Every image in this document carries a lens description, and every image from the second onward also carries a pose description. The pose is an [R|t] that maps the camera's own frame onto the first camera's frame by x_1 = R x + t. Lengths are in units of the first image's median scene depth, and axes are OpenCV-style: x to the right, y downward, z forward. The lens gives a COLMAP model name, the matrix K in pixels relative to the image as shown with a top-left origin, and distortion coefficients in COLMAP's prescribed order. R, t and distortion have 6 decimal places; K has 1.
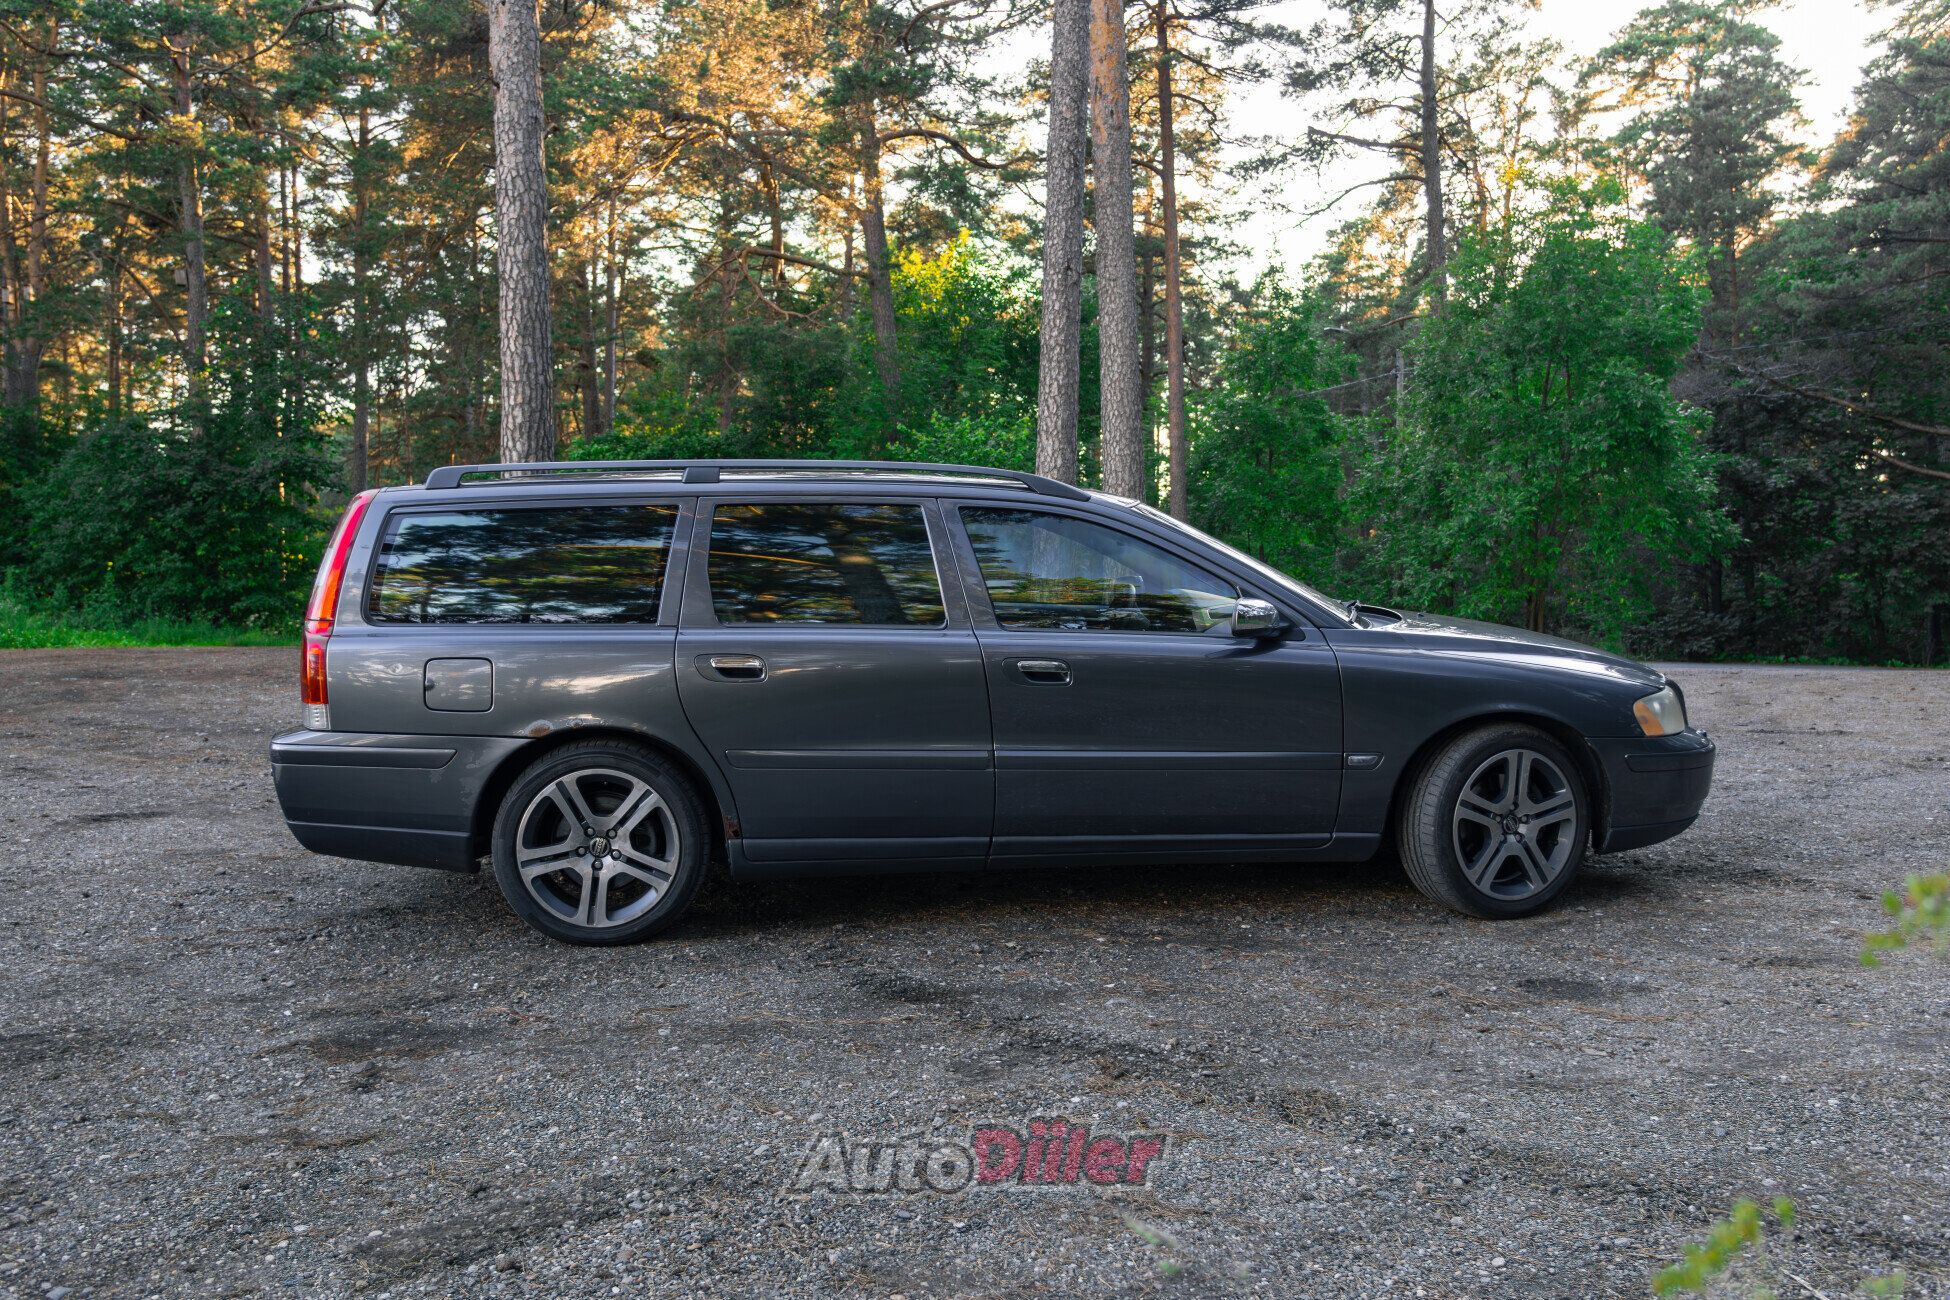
lens RADIAL K [[1605.9, 0, 975.0], [0, 1605.9, 650.0], [0, 0, 1]] dist [-0.002754, 0.010597]
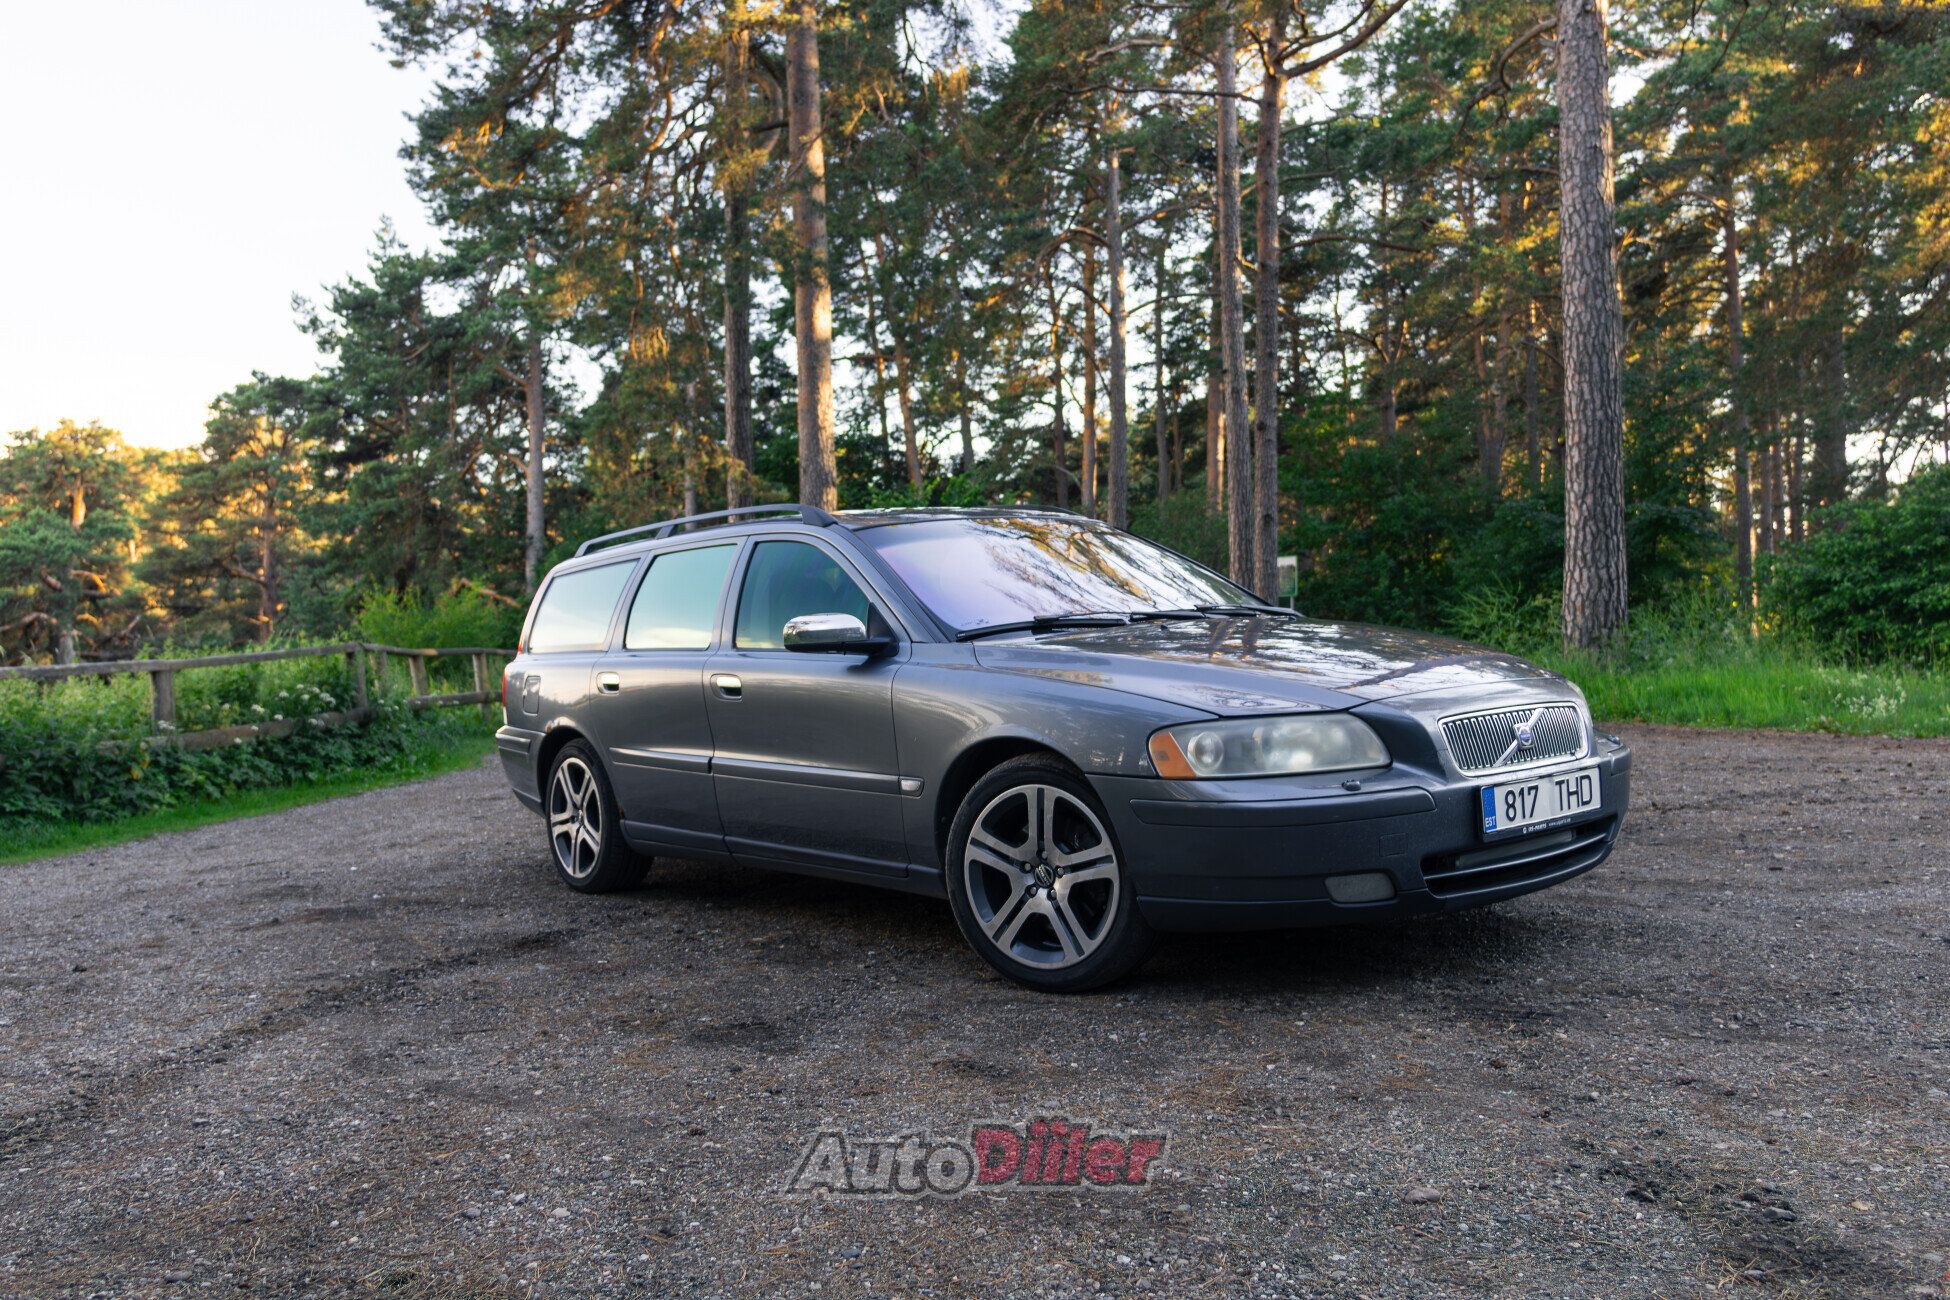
lens RADIAL K [[1605.9, 0, 975.0], [0, 1605.9, 650.0], [0, 0, 1]] dist [-0.002754, 0.010597]
pose [[0.517885, -0.020878, -0.855196, 0.949335], [-0.011700, 0.999436, -0.031485, 0.017908], [0.855370, 0.026312, 0.517348, 0.501396]]
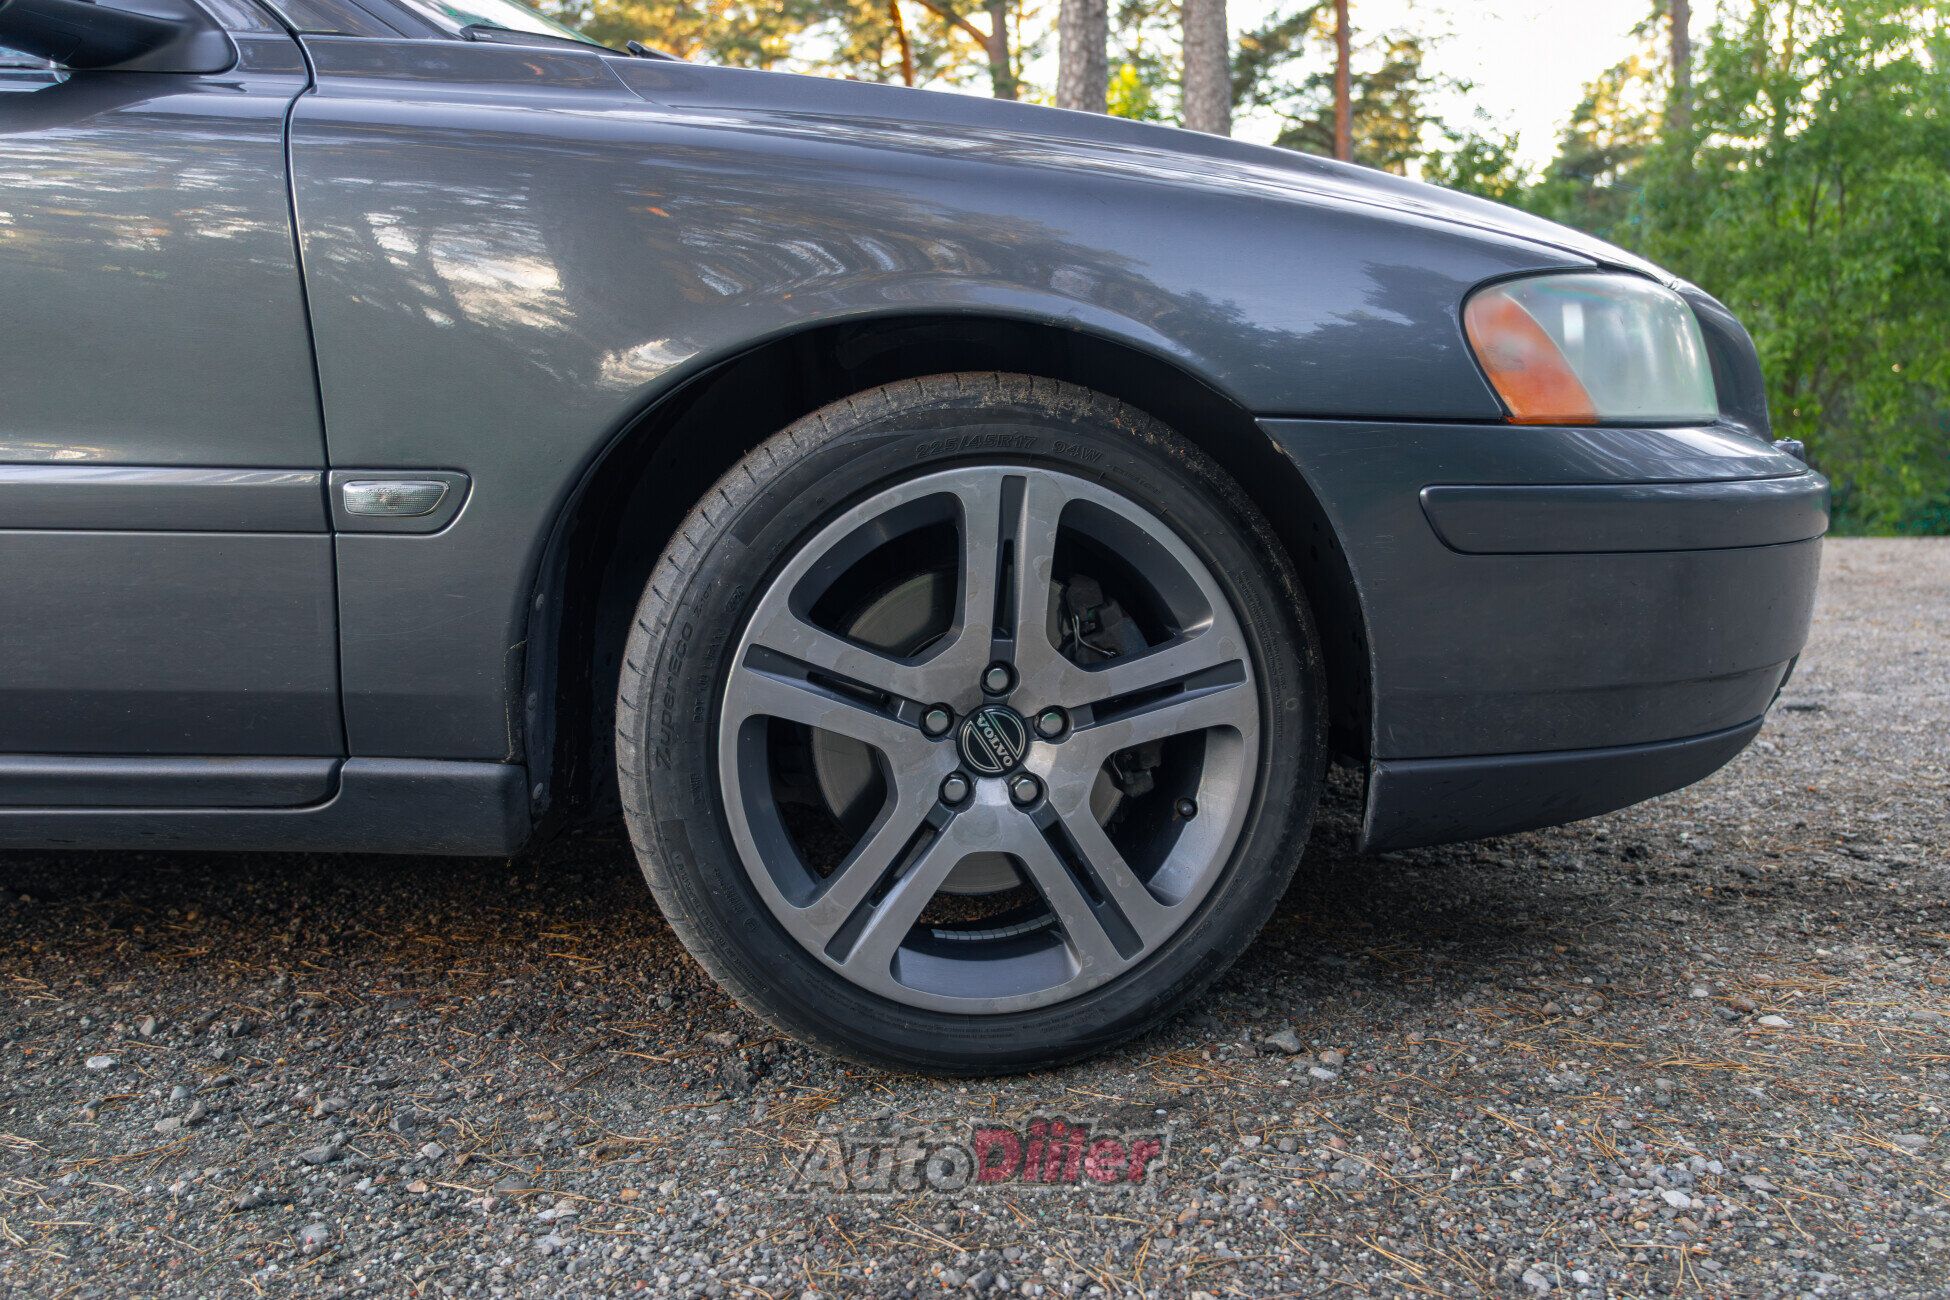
lens RADIAL K [[1605.9, 0, 975.0], [0, 1605.9, 650.0], [0, 0, 1]] dist [-0.002754, 0.010597]
pose [[0.987834, 0.005284, -0.155422, 0.346870], [0.002694, 0.998691, 0.051079, 0.073264], [0.155489, -0.050877, 0.986527, 0.674254]]
